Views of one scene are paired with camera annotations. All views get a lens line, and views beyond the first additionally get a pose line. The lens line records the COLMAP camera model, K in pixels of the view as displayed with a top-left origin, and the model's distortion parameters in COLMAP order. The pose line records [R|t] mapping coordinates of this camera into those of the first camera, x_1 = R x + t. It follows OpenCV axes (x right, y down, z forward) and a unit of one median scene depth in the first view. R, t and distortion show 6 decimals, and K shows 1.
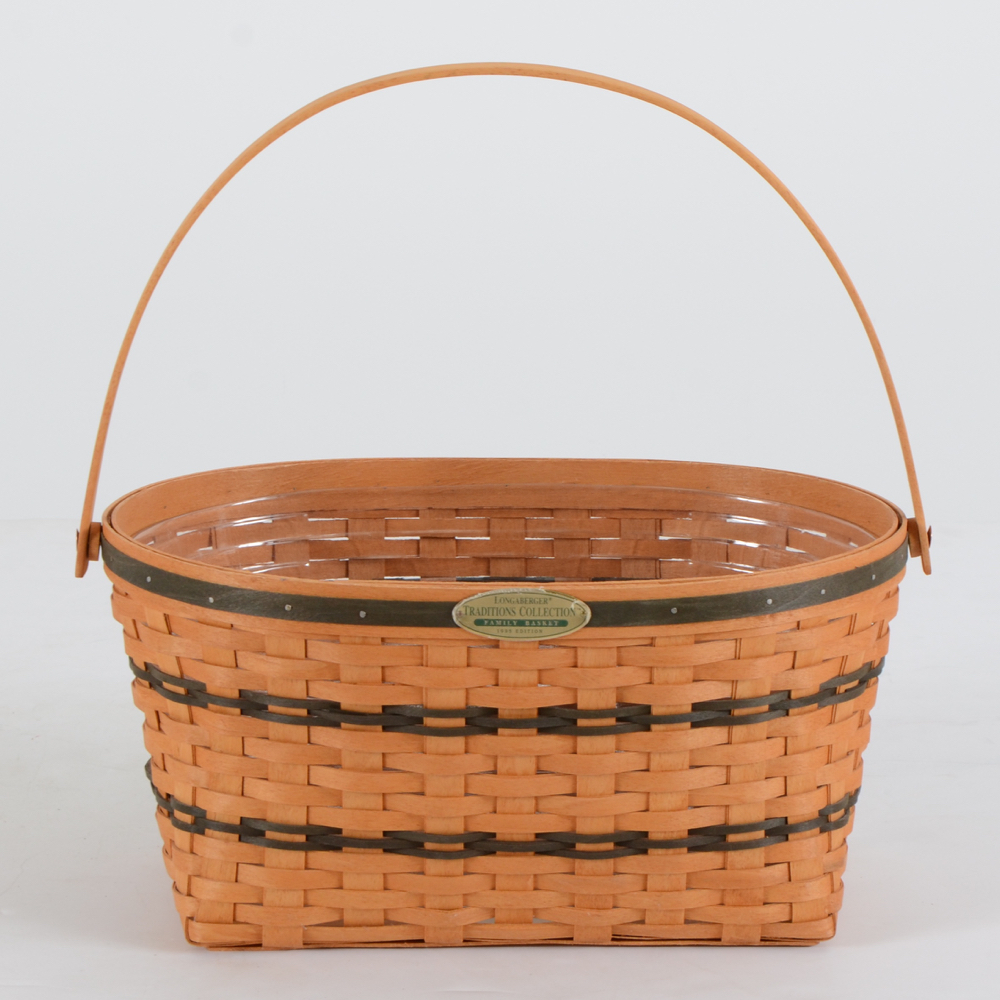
lens RADIAL K [[5263.4, 0, 509.9], [0, 5263.4, 504.4], [0, 0, 1]] dist [-1.345821, 0.000000]
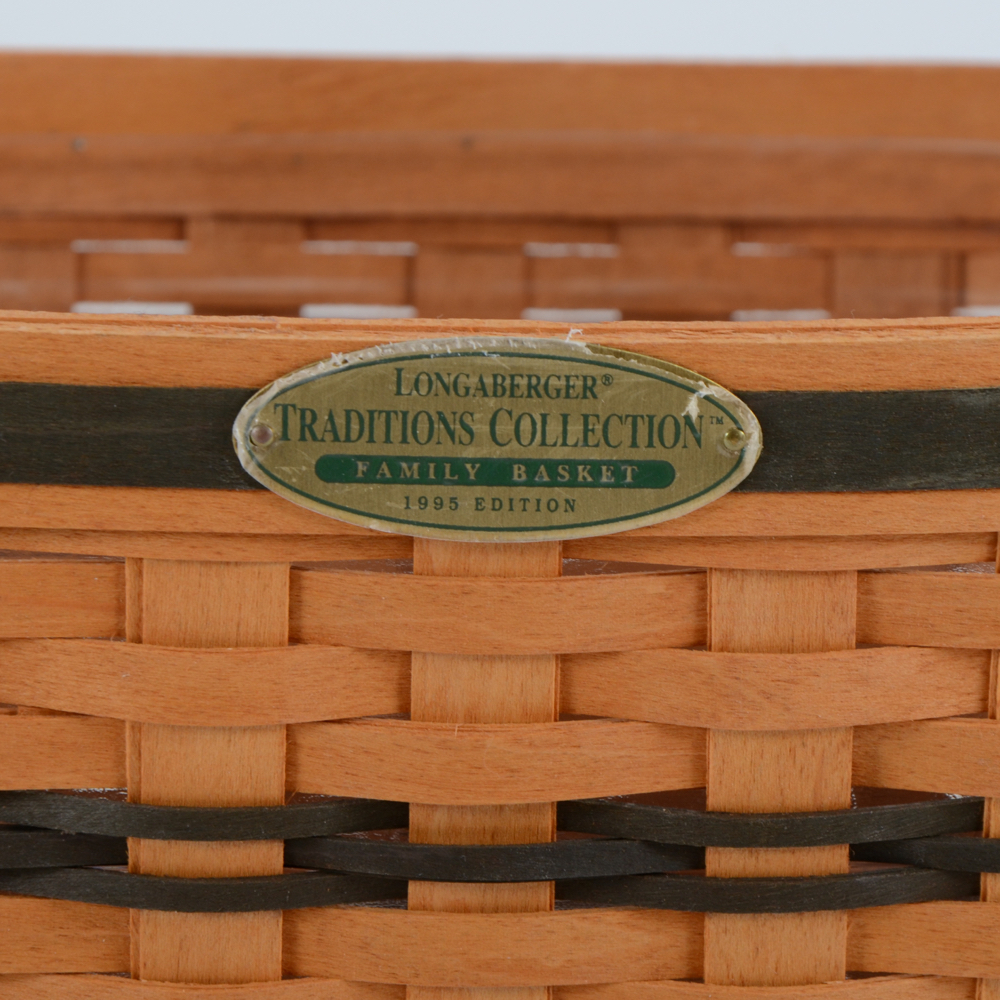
lens RADIAL K [[6825.2, 0, 503.6], [0, 6825.2, 500.9], [0, 0, 1]] dist [0.117594, 0.000000]
pose [[0.999960, 0.006047, -0.006661, 0.004792], [-0.006328, 0.999049, -0.043130, 0.038381], [0.006394, 0.043170, 0.999047, 0.655564]]
